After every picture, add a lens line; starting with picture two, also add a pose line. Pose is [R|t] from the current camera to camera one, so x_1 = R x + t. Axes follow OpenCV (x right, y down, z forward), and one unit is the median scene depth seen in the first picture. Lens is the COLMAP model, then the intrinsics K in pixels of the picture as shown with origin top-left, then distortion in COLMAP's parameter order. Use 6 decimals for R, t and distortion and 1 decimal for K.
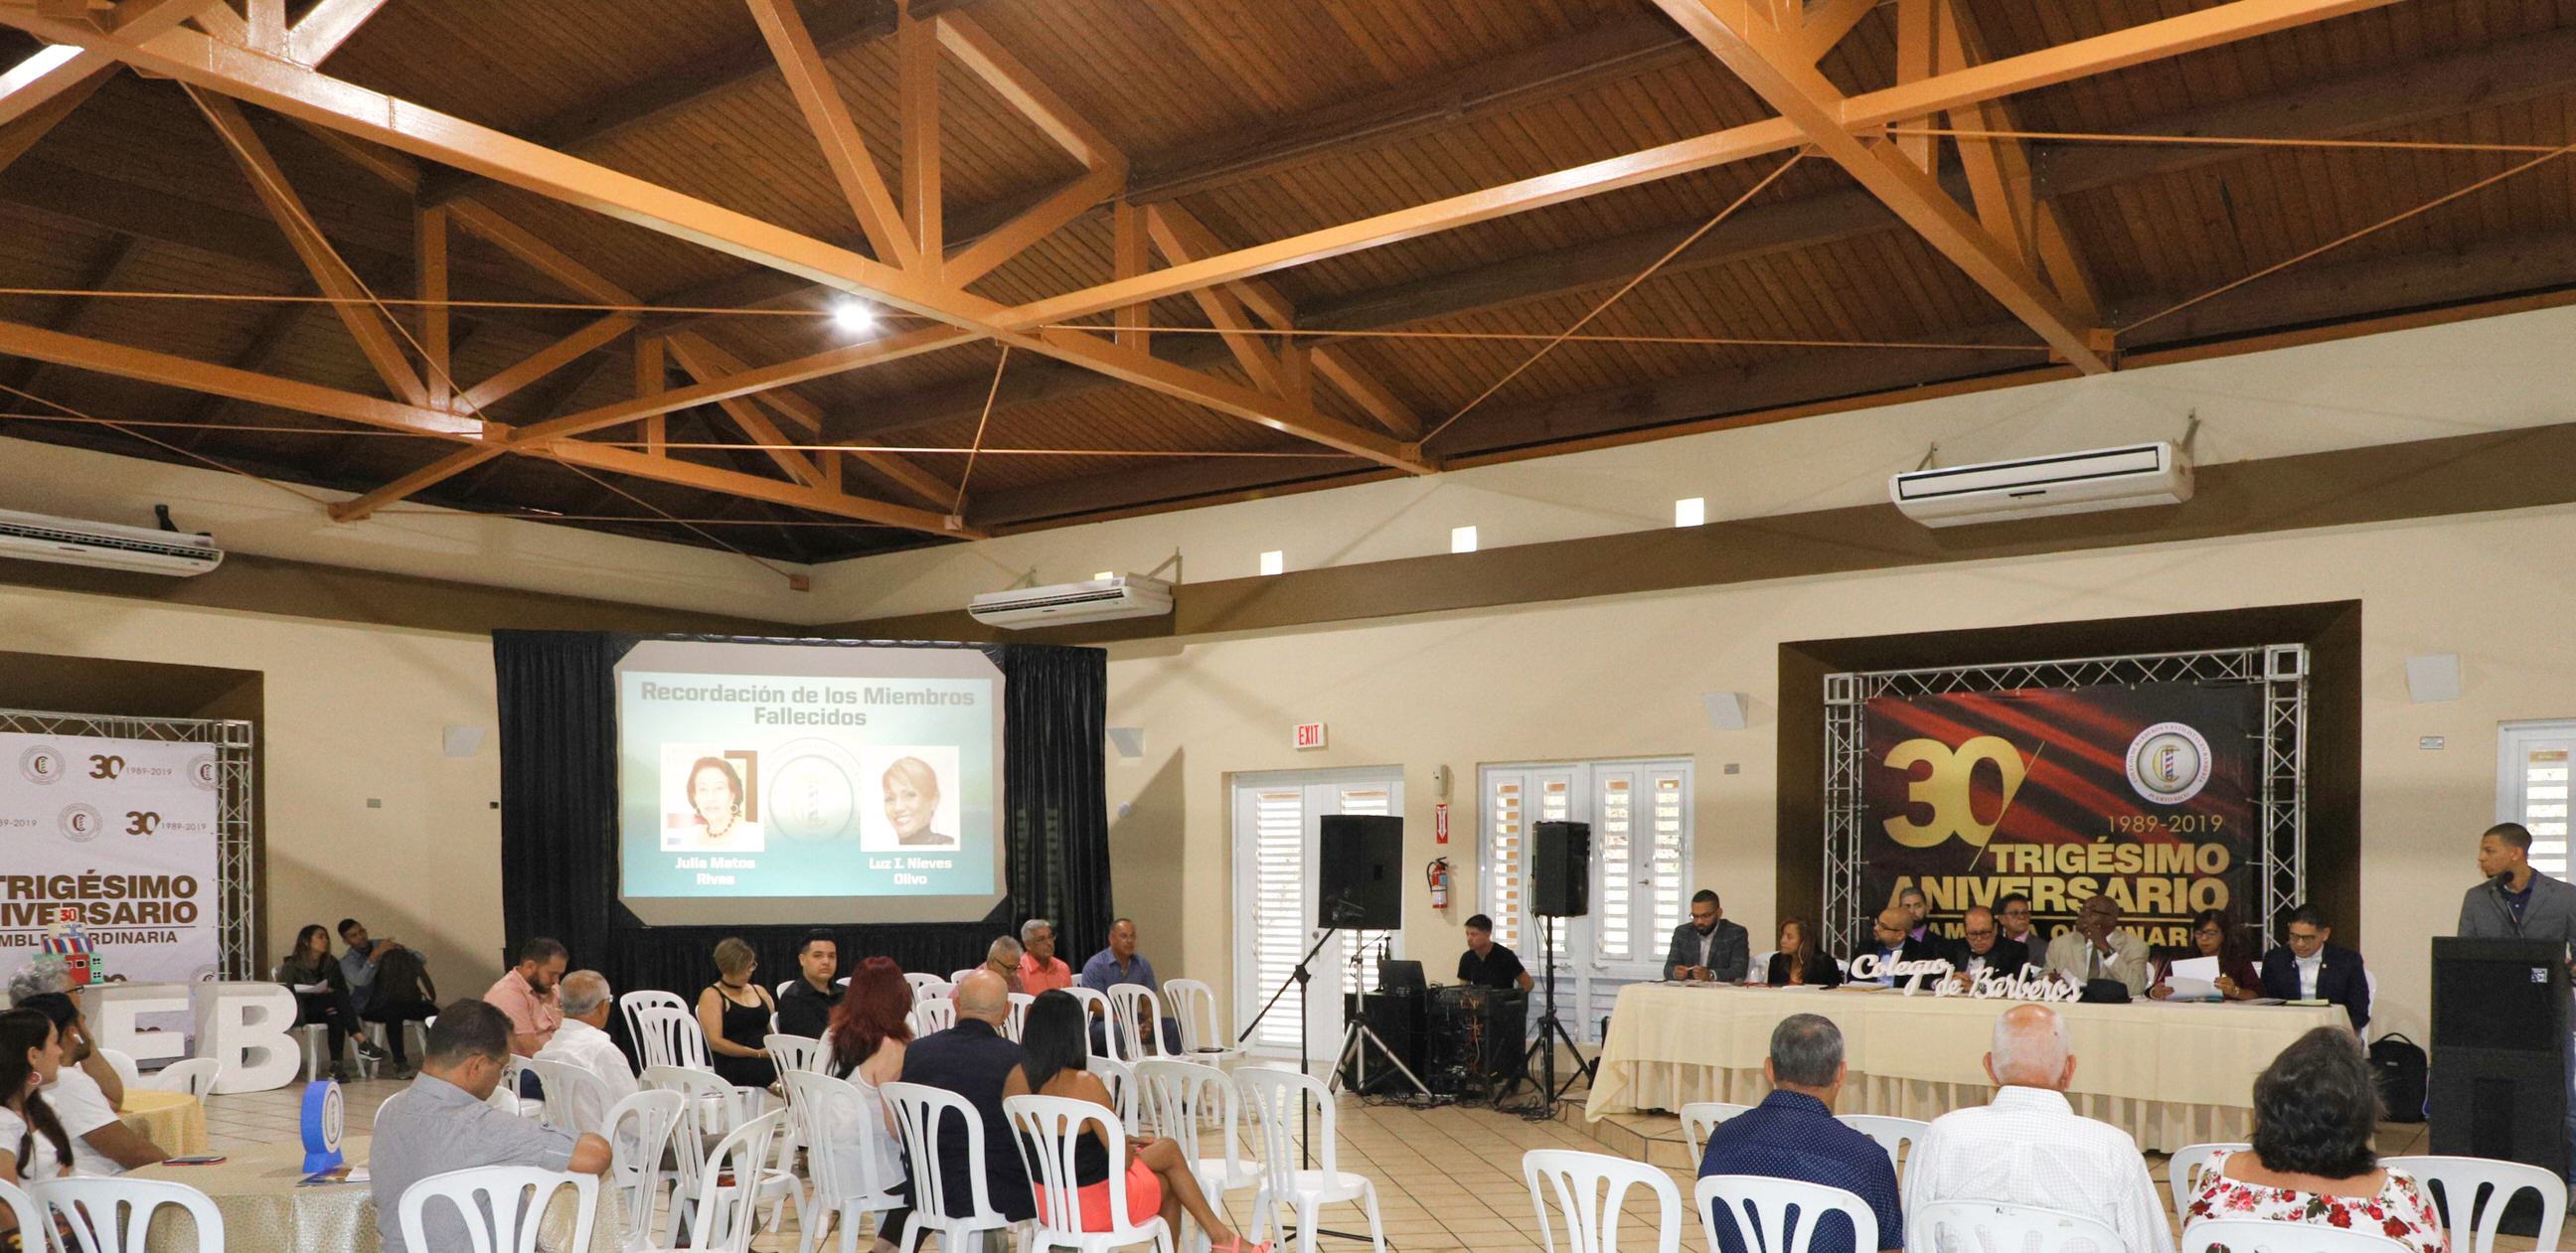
lens RADIAL K [[1842.6, 0, 1347.4], [0, 1842.6, 897.6], [0, 0, 1]] dist [-0.003733, -0.001542]
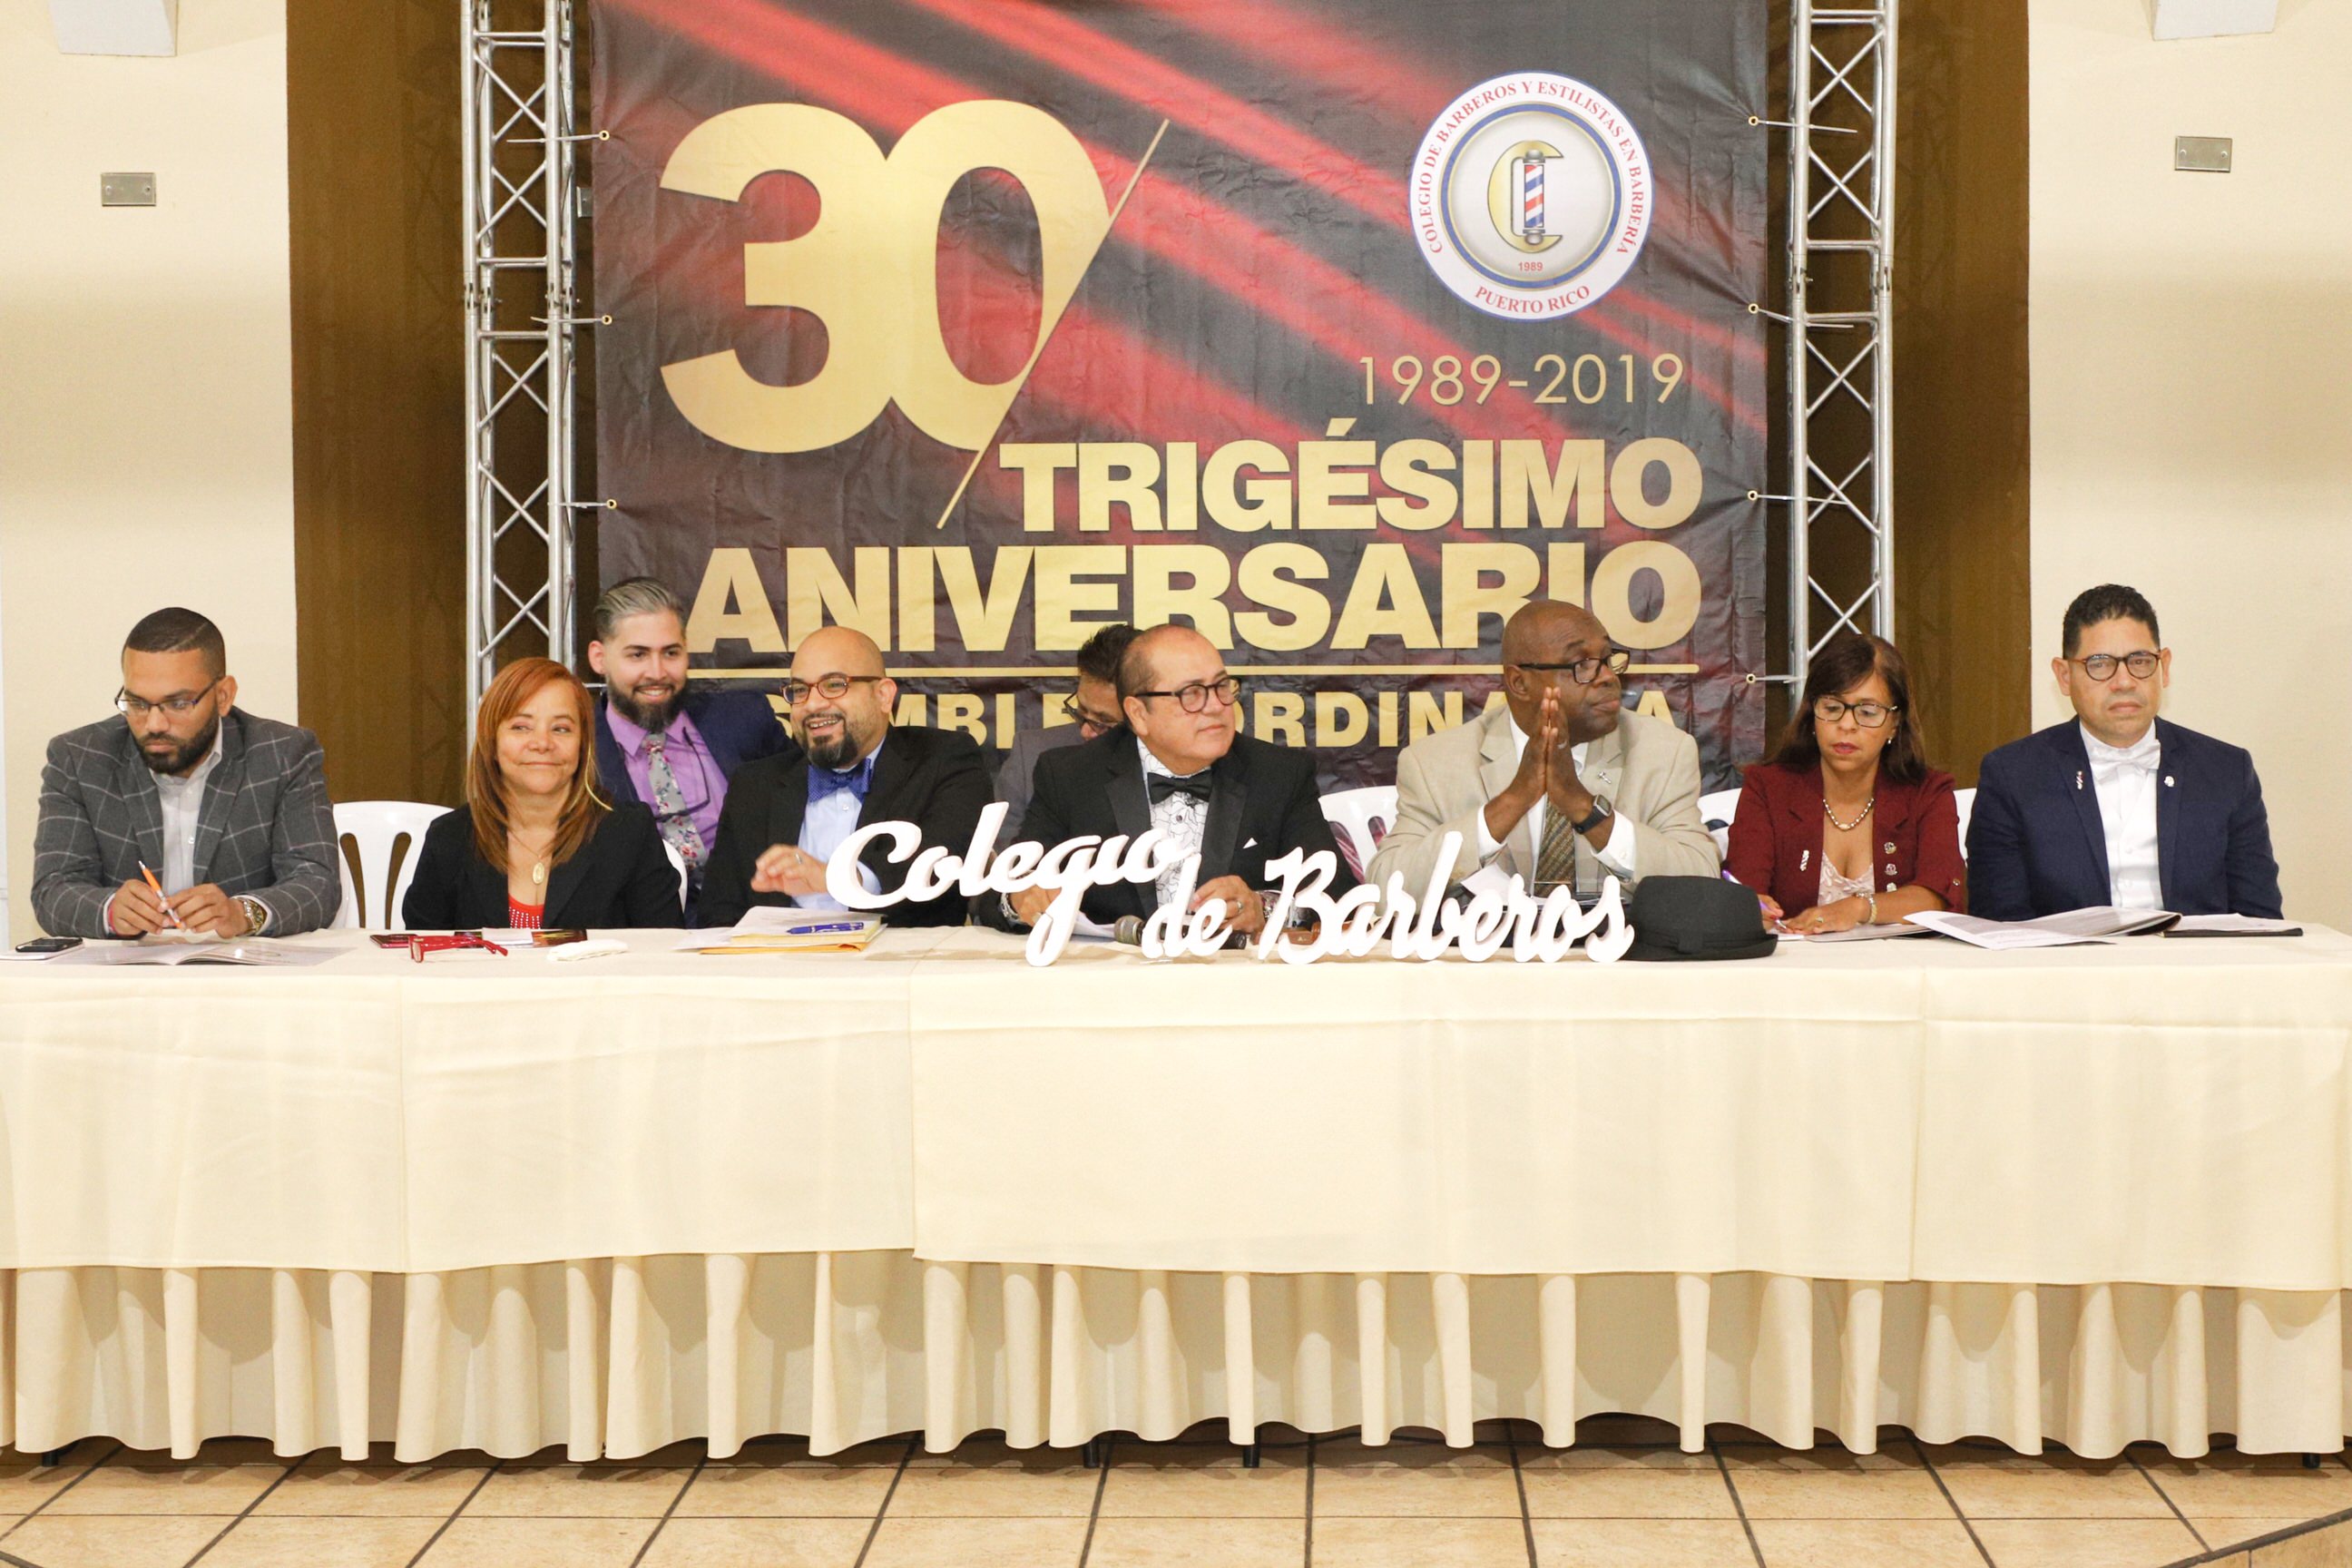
lens RADIAL K [[4198.0, 0, 1124.5], [0, 4198.0, 704.6], [0, 0, 1]] dist [0.023559, -0.014702]
pose [[0.843637, -0.027989, 0.536183, -0.022971], [0.017546, 0.999544, 0.024570, -0.001355], [-0.536626, -0.011320, 0.843744, 0.390478]]
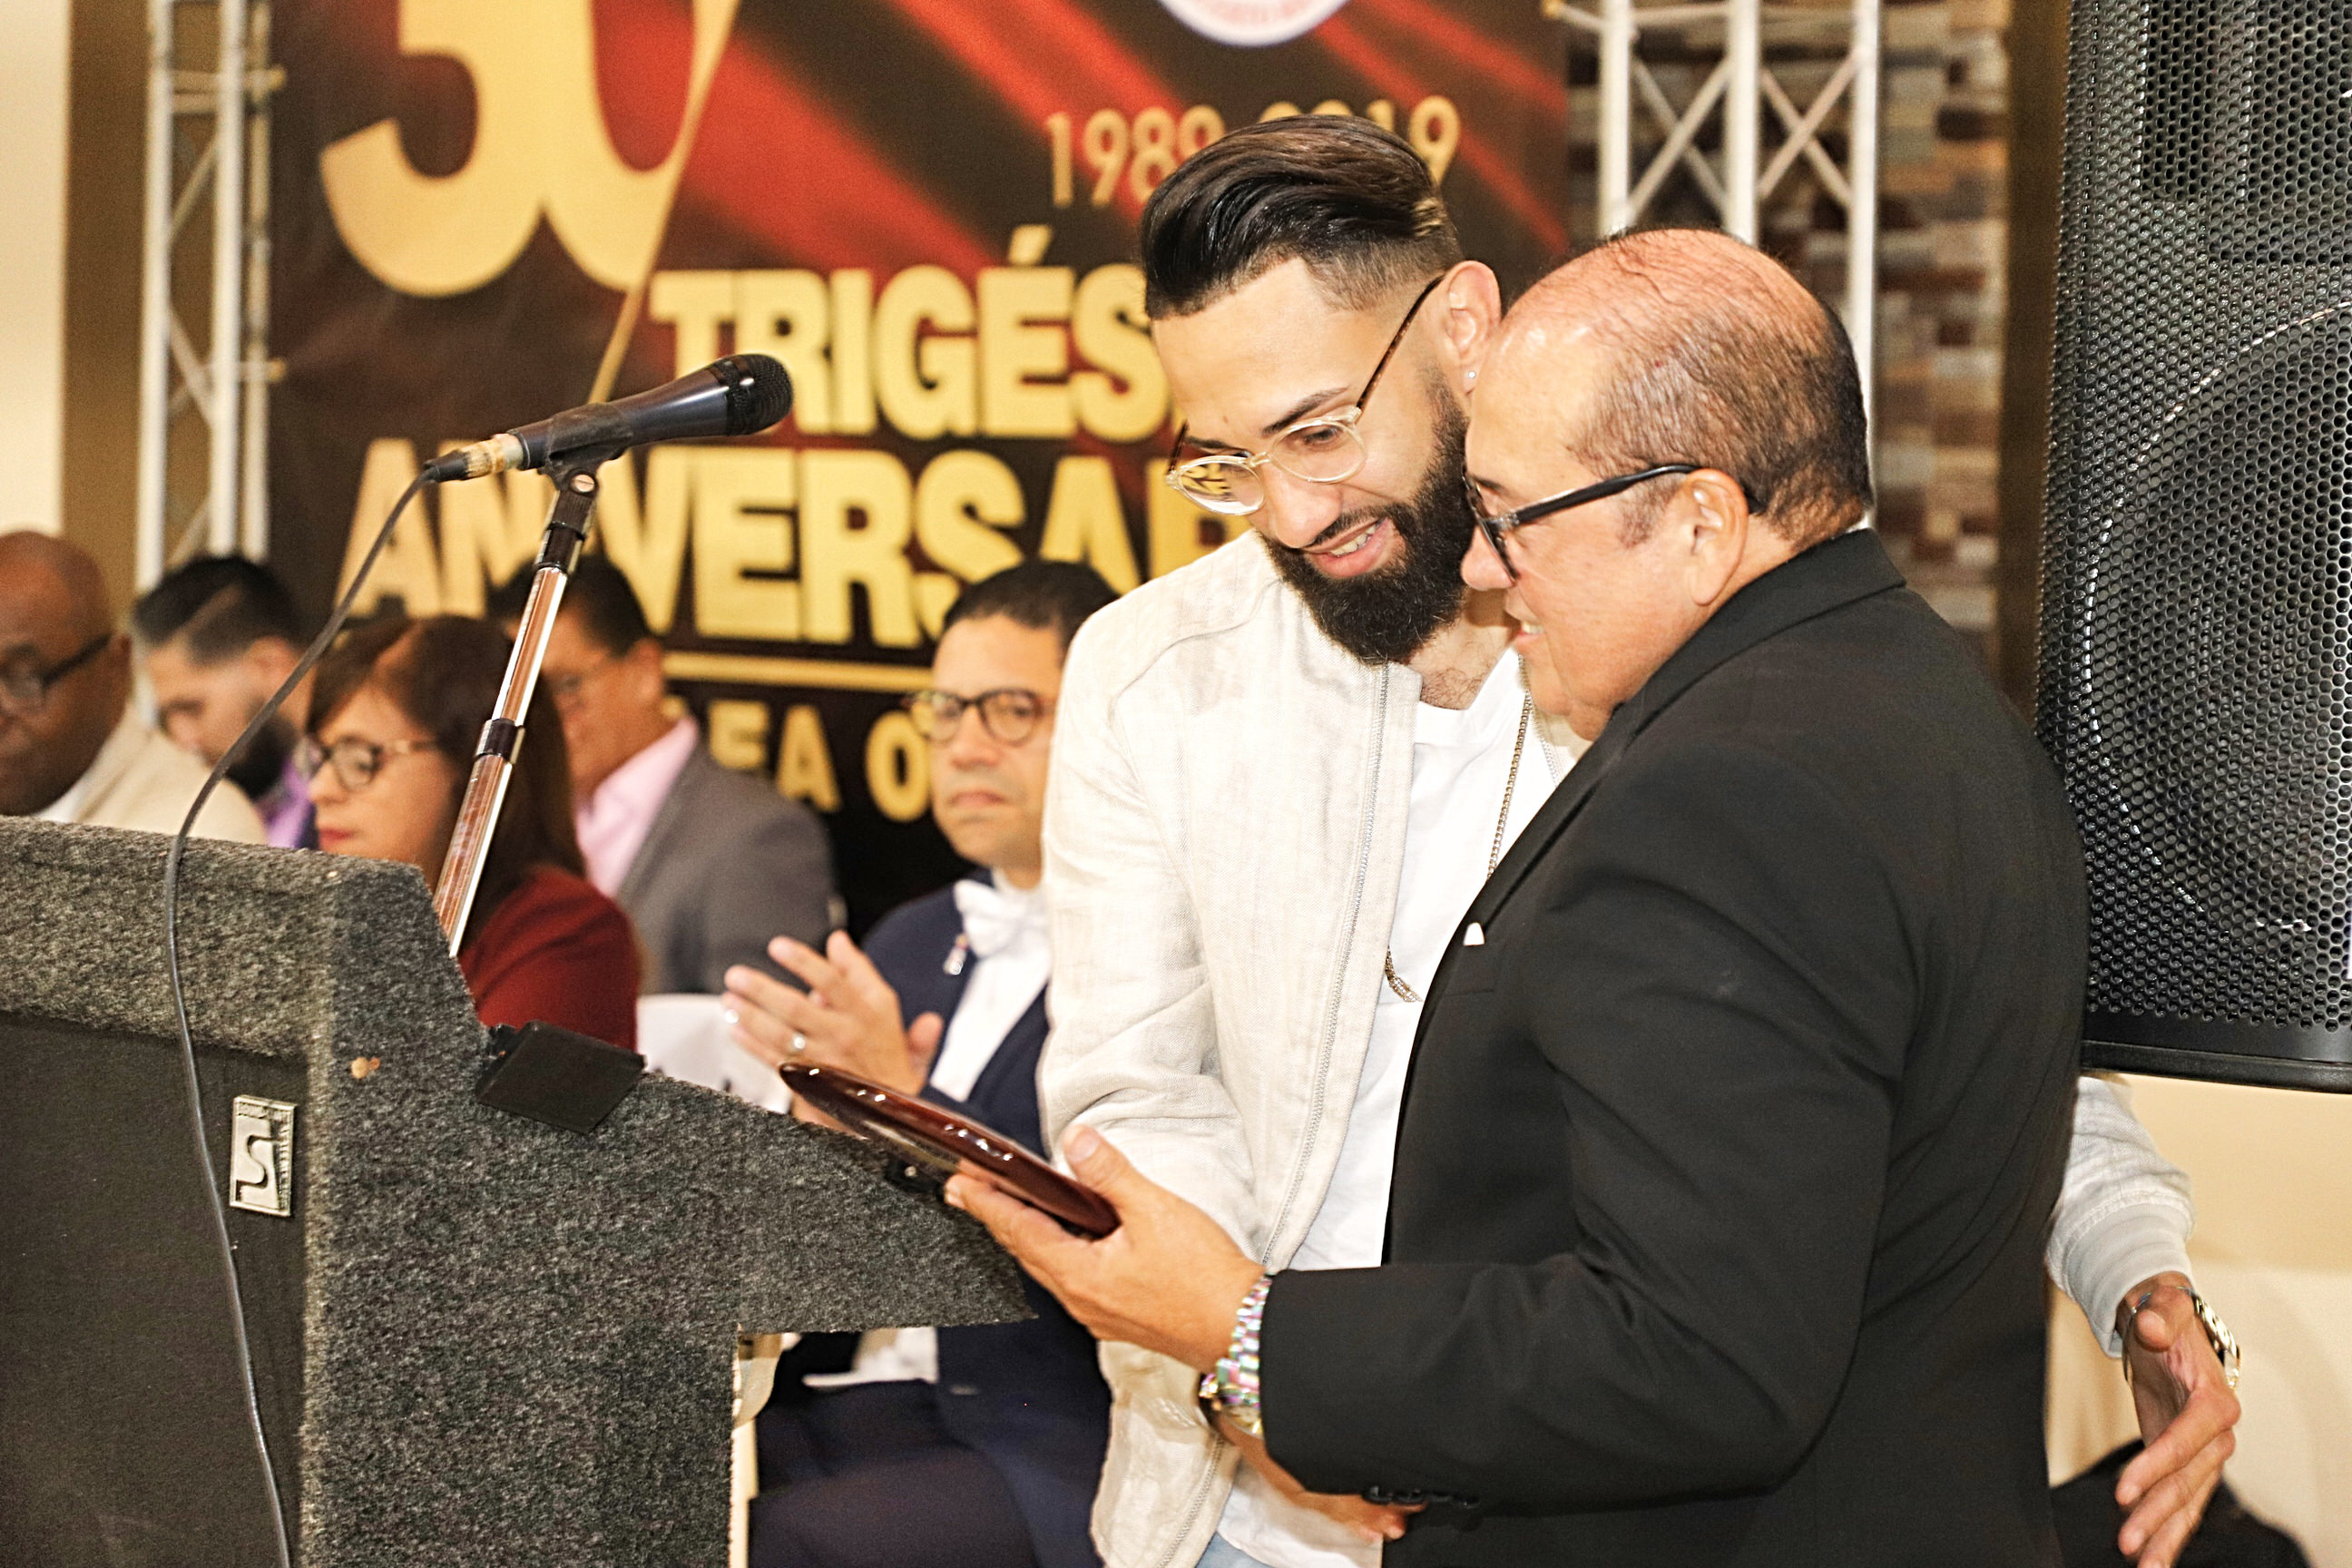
lens RADIAL K [[5974.0, 0, 1243.4], [0, 5974.0, 842.9], [0, 0, 1]] dist [0.055621, -0.563108]
pose [[0.979227, 0.037335, -0.199299, 0.546689], [-0.029870, 0.998740, 0.040333, 0.002327], [0.200554, -0.033542, 0.979108, 0.431007]]
